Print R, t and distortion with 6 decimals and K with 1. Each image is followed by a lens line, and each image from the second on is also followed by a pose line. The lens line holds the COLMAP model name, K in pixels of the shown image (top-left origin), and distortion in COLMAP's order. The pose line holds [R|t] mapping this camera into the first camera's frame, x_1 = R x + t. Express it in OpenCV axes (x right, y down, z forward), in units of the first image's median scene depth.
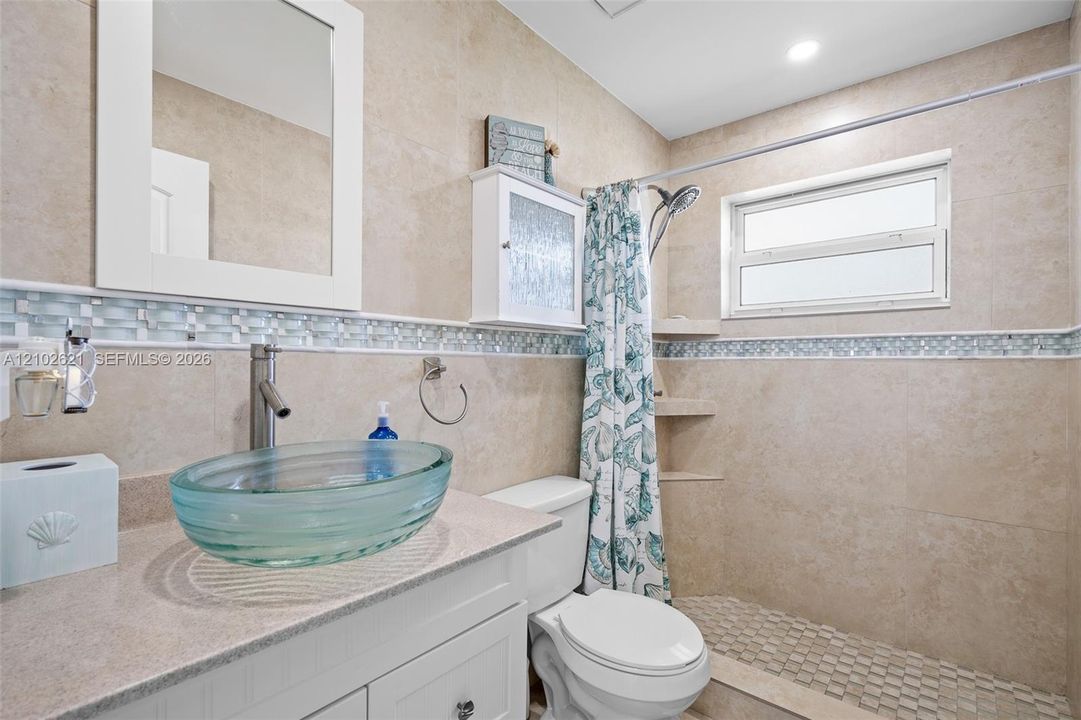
lens RADIAL K [[491.9, 0, 539.3], [0, 491.9, 365.5], [0, 0, 1]] dist [0.001300, 0.000128]
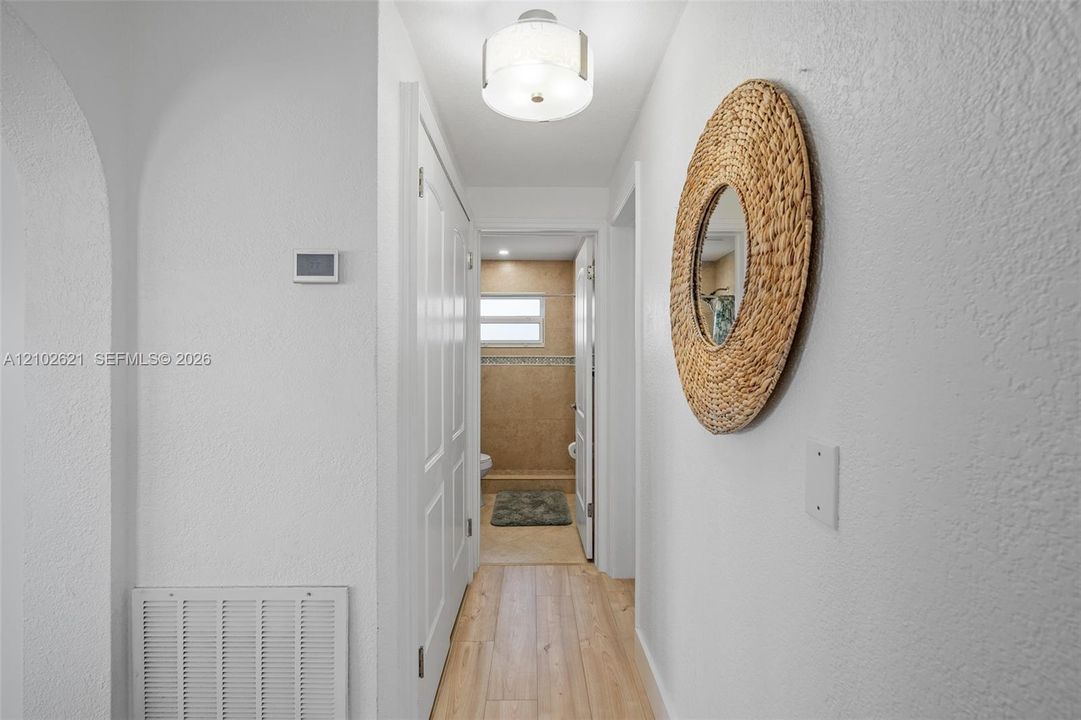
lens RADIAL K [[491.9, 0, 536.2], [0, 491.9, 365.3], [0, 0, 1]] dist [0.001300, 0.000128]
pose [[0.749567, 0.002140, 0.661925, -1.038934], [0.006495, 0.999923, -0.010587, 0.016299], [-0.661896, 0.012235, 0.749495, -1.059479]]
